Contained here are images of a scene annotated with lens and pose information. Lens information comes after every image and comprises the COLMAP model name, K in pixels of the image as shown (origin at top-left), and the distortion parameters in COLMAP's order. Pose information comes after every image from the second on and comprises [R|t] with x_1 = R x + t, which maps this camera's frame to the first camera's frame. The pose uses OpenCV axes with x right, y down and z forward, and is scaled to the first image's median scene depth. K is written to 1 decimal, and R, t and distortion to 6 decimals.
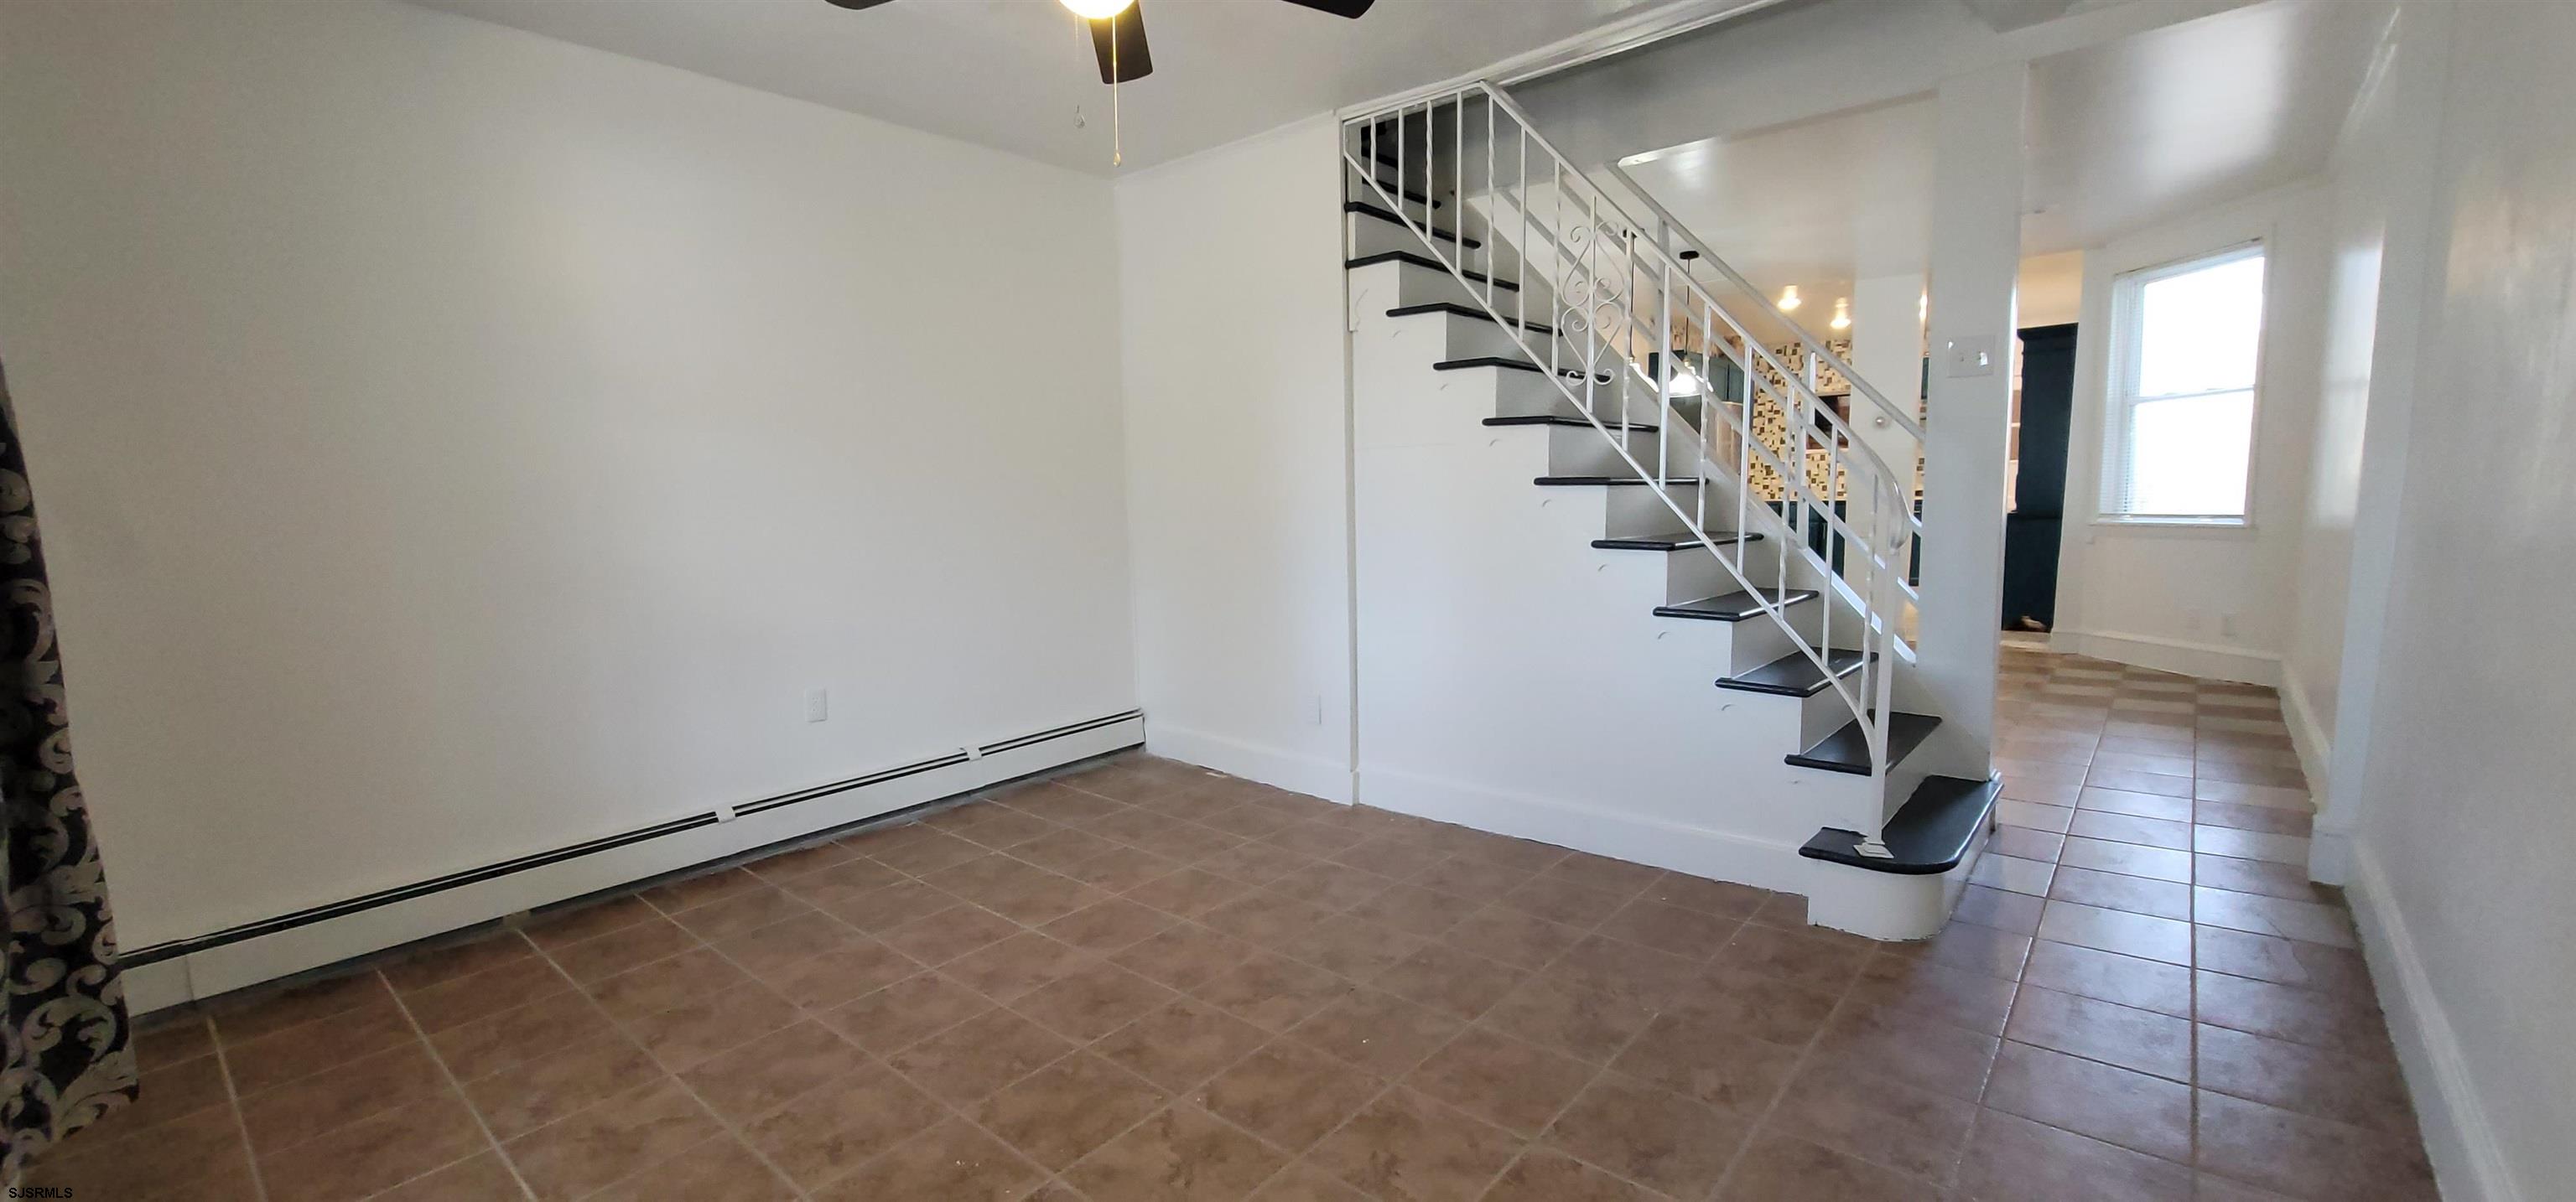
lens RADIAL K [[1045.2, 0, 1277.9], [0, 1045.2, 617.5], [0, 0, 1]] dist [-0.002949, -0.000100]
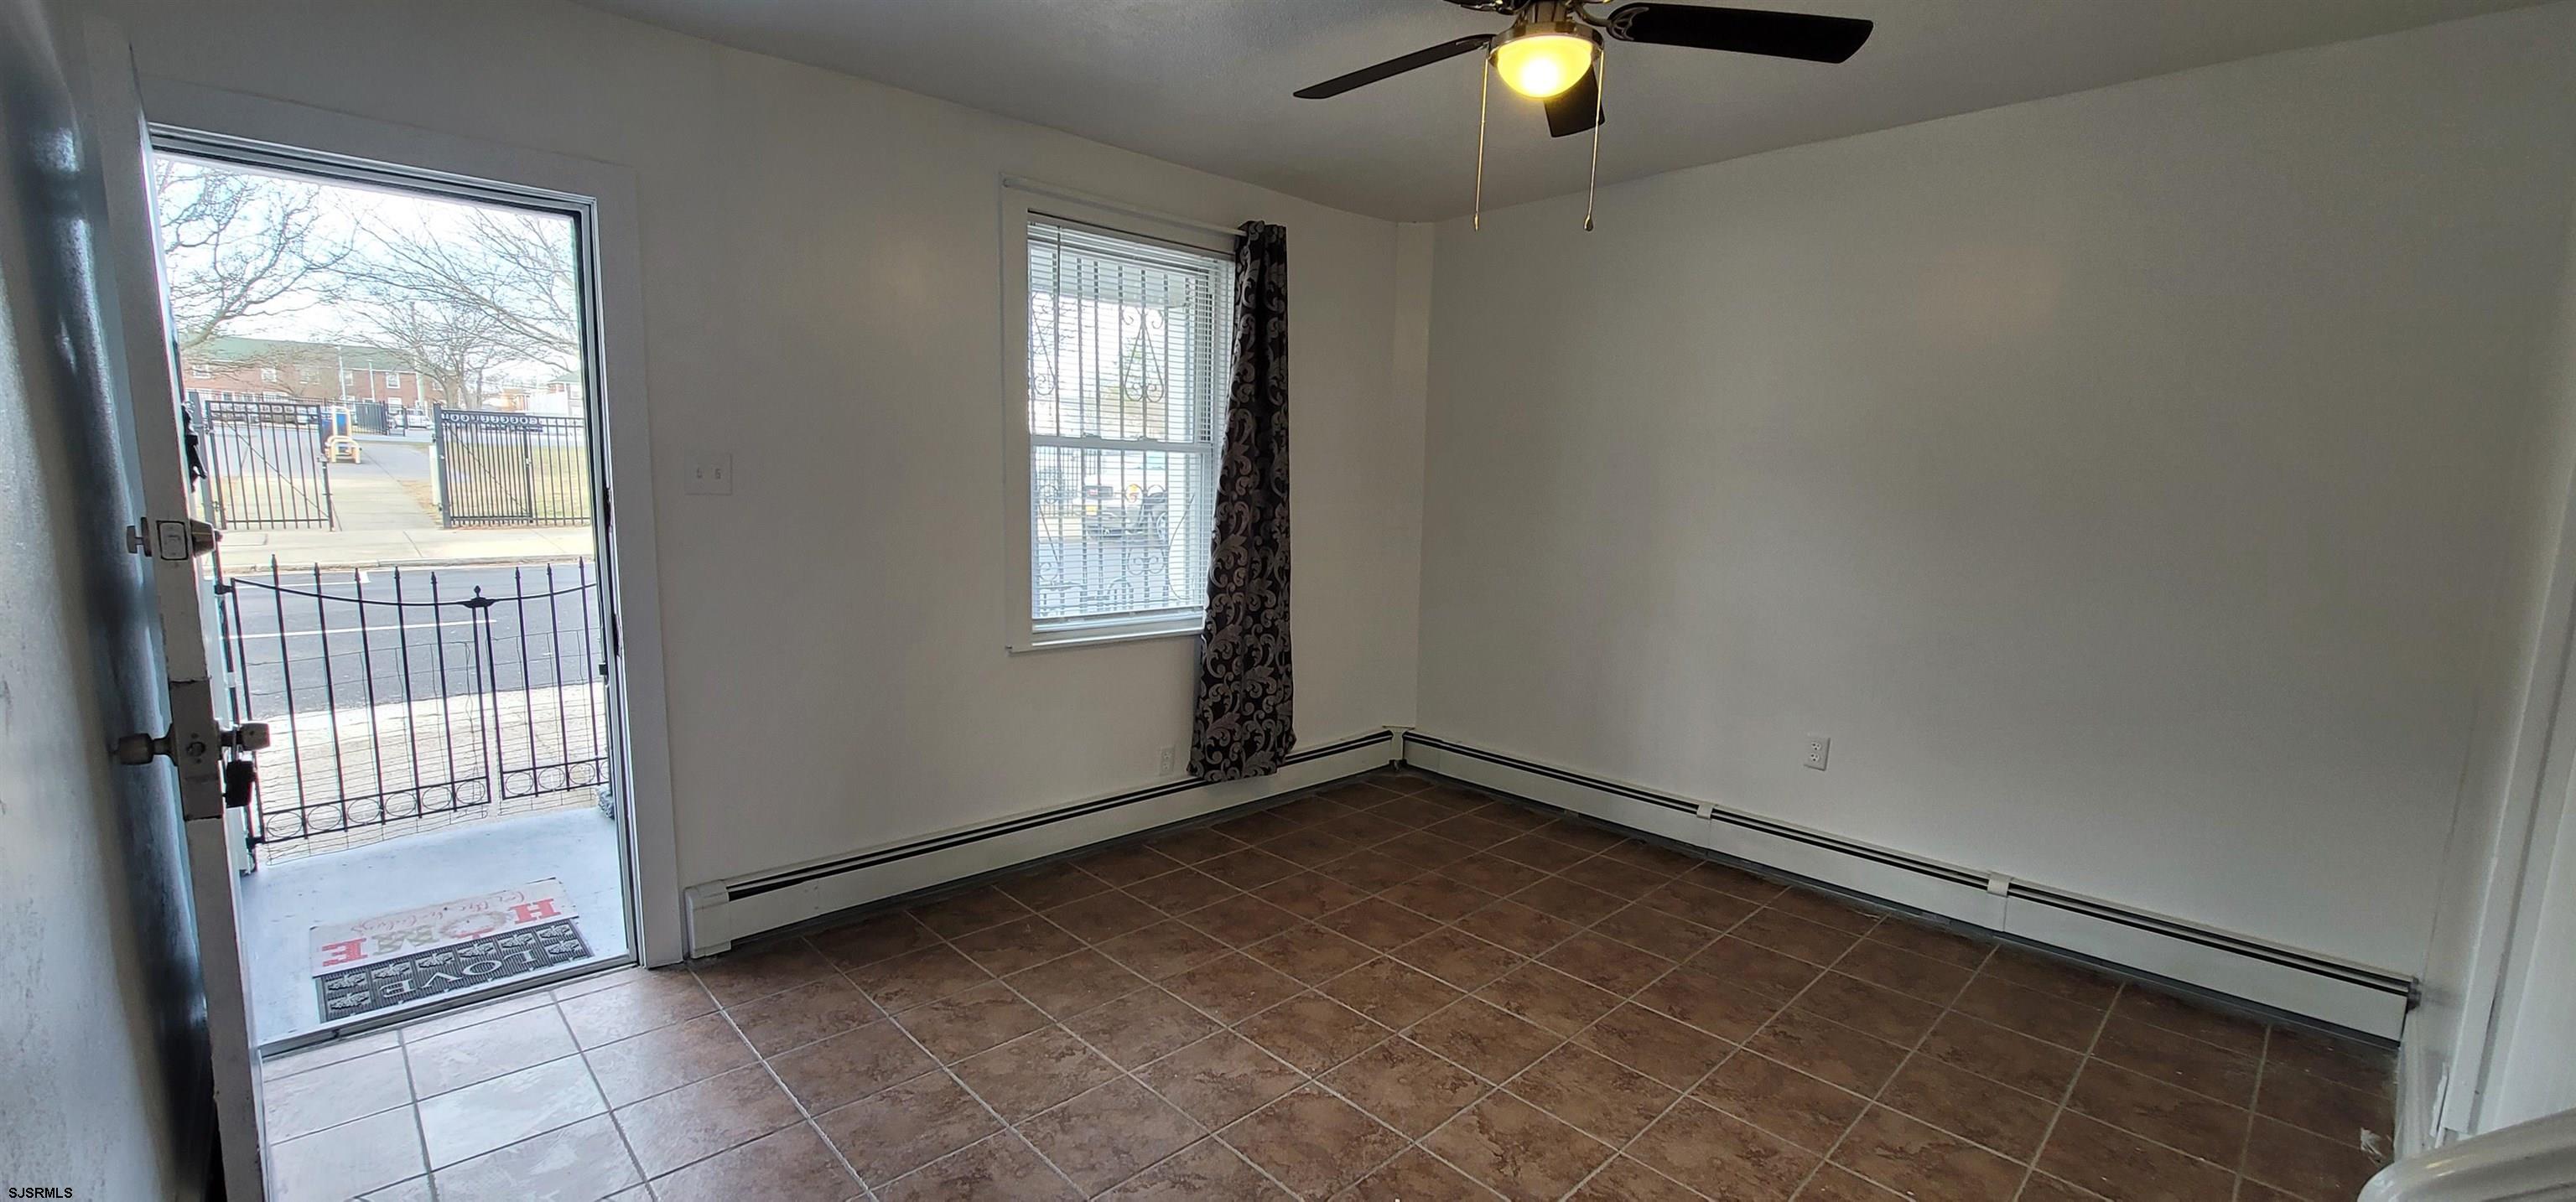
lens RADIAL K [[1048.4, 0, 1275.5], [0, 1048.4, 611.9], [0, 0, 1]] dist [-0.002457, 0.000866]
pose [[-0.096809, 0.162836, -0.981892, 0.656036], [-0.146821, 0.973397, 0.175903, -0.168722], [0.984414, 0.161191, -0.070326, 0.642489]]
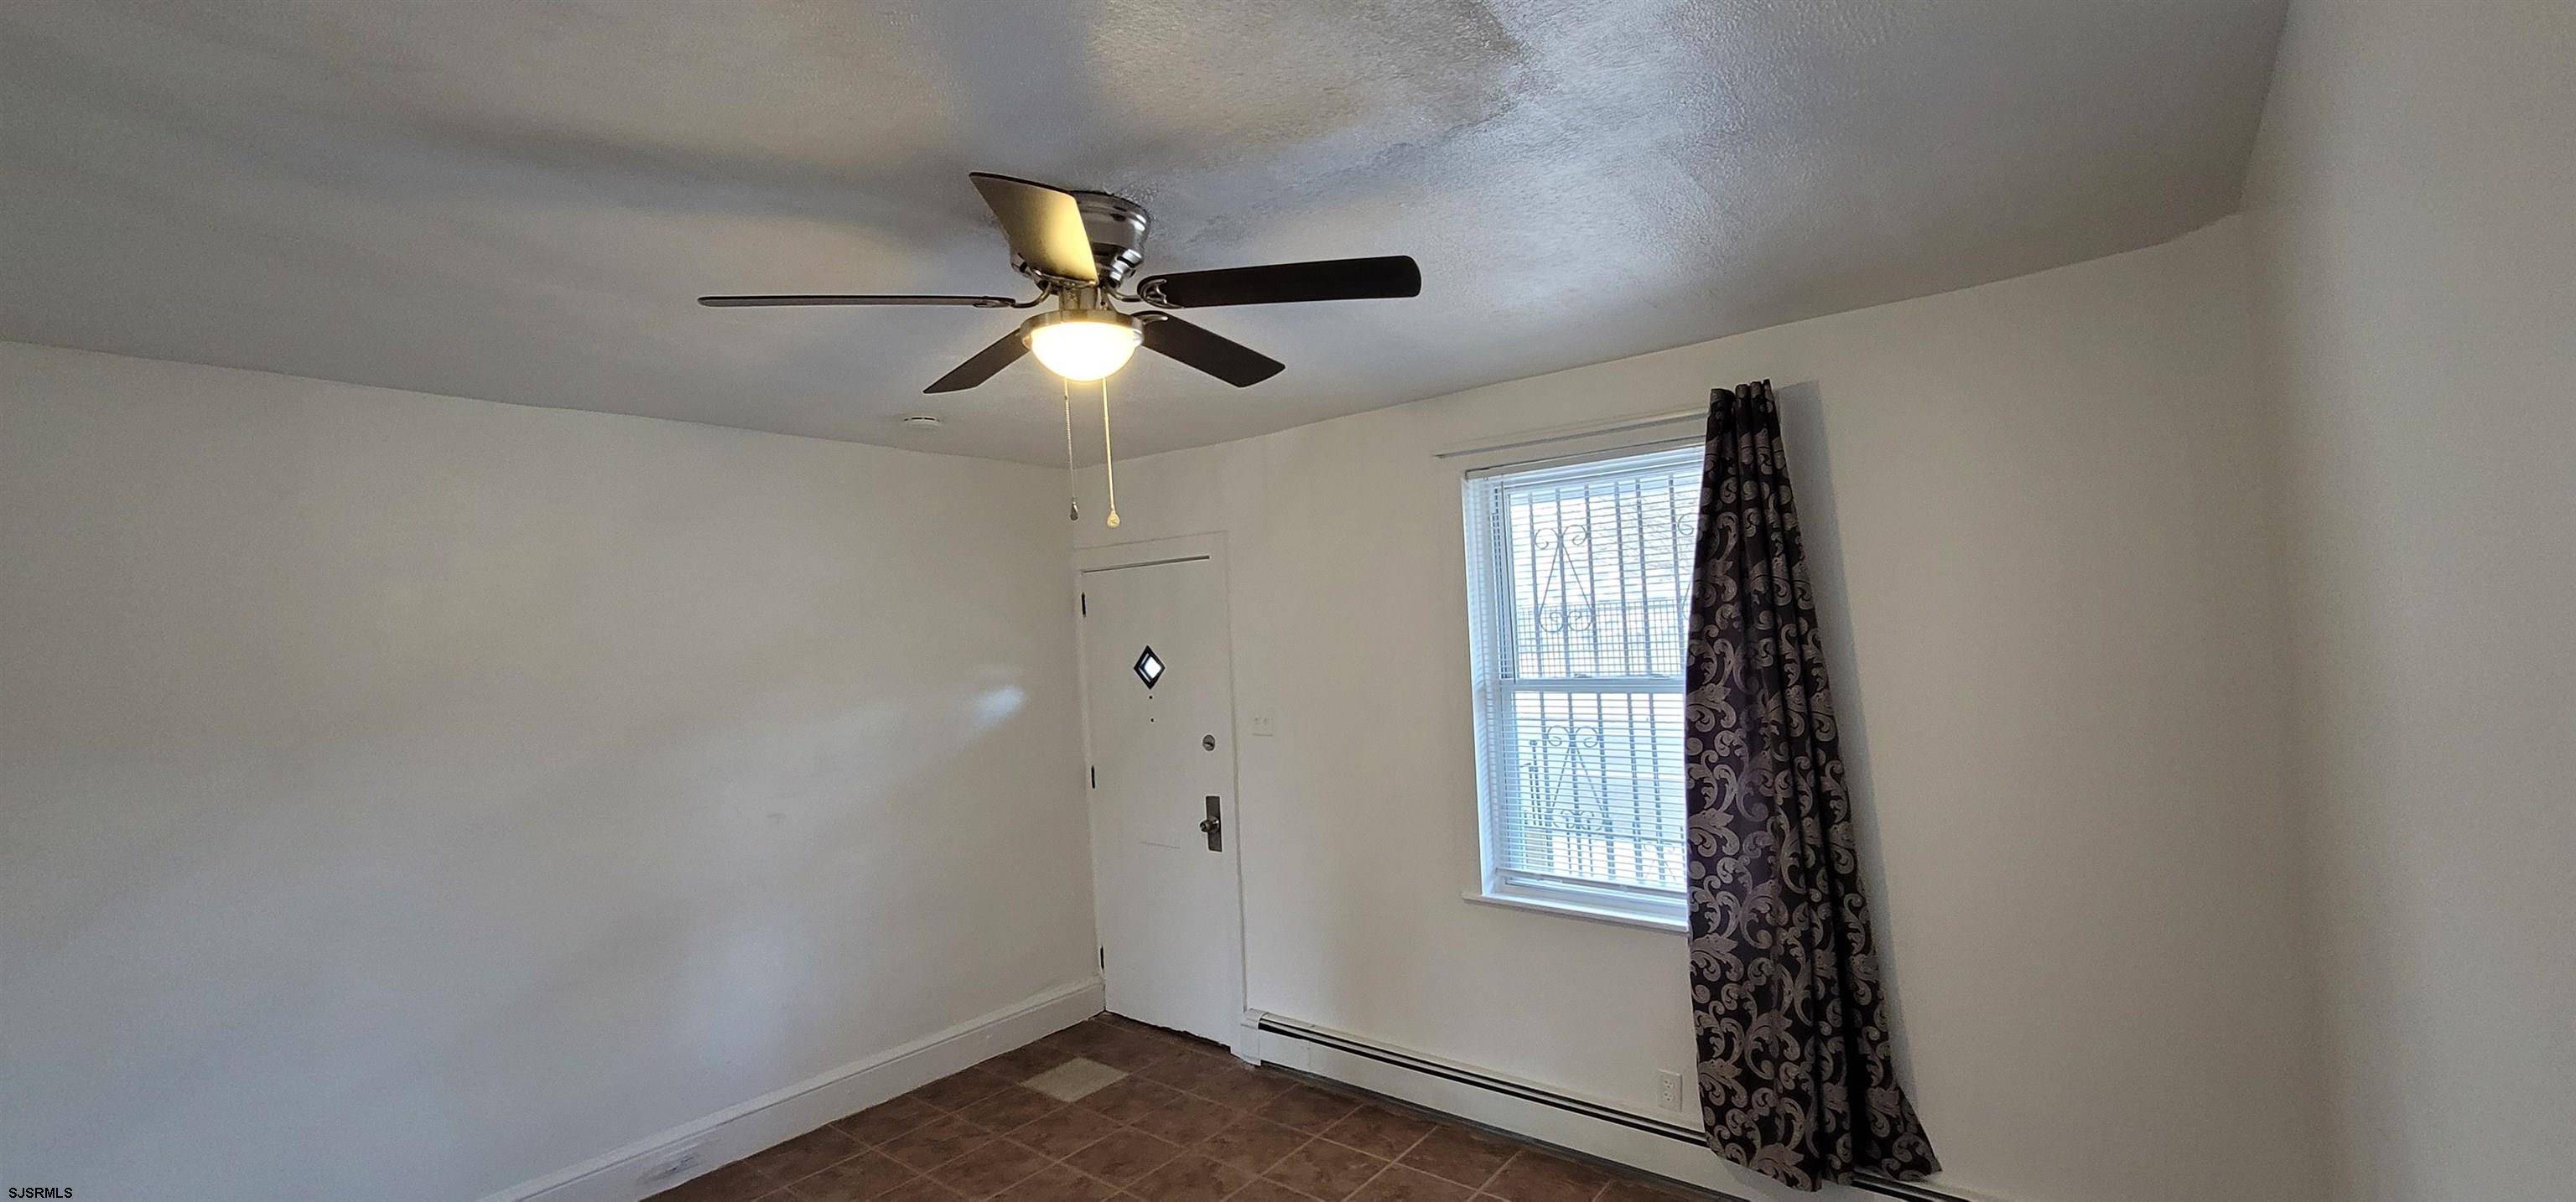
lens RADIAL K [[1044.1, 0, 1278.1], [0, 1044.1, 614.5], [0, 0, 1]] dist [-0.009596, 0.008602]
pose [[-0.996135, 0.078782, -0.038829, -0.202033], [0.074012, 0.990964, 0.111856, -0.333215], [0.047291, 0.108550, -0.992965, 1.375063]]
